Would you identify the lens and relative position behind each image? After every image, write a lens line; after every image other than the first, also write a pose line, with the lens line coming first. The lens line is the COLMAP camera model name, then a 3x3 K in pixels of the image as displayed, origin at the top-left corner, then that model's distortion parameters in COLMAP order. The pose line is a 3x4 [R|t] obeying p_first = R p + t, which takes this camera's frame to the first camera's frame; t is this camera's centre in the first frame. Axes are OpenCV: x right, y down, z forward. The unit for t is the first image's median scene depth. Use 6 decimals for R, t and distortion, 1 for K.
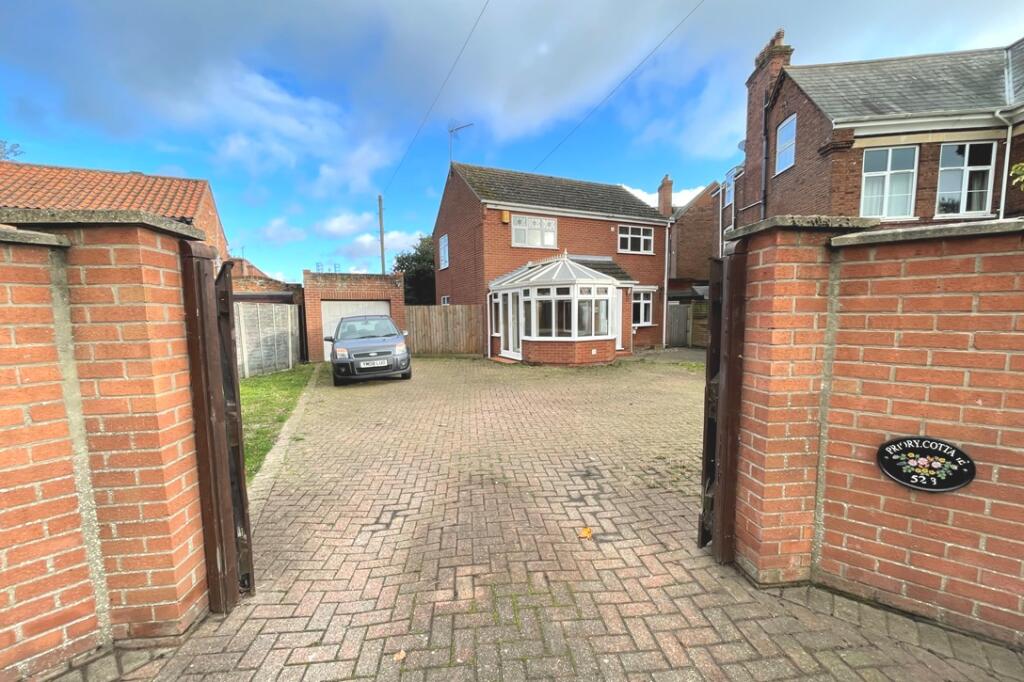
lens RADIAL K [[412.8, 0, 512.0], [0, 412.8, 341.0], [0, 0, 1]] dist [-0.000362, -0.000055]
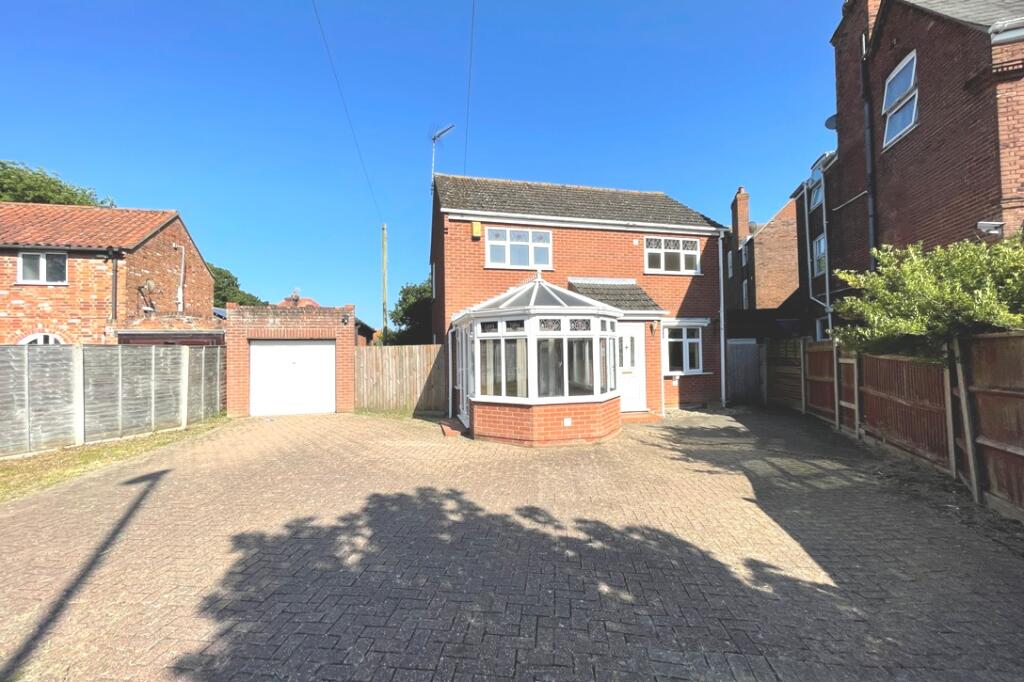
lens RADIAL K [[414.4, 0, 506.3], [0, 414.4, 331.0], [0, 0, 1]] dist [-0.000959, -0.000399]
pose [[0.978693, -0.006971, -0.205211, 0.171236], [-0.017053, 0.993211, -0.115067, -0.026042], [0.204620, 0.116115, 0.971930, 0.260653]]
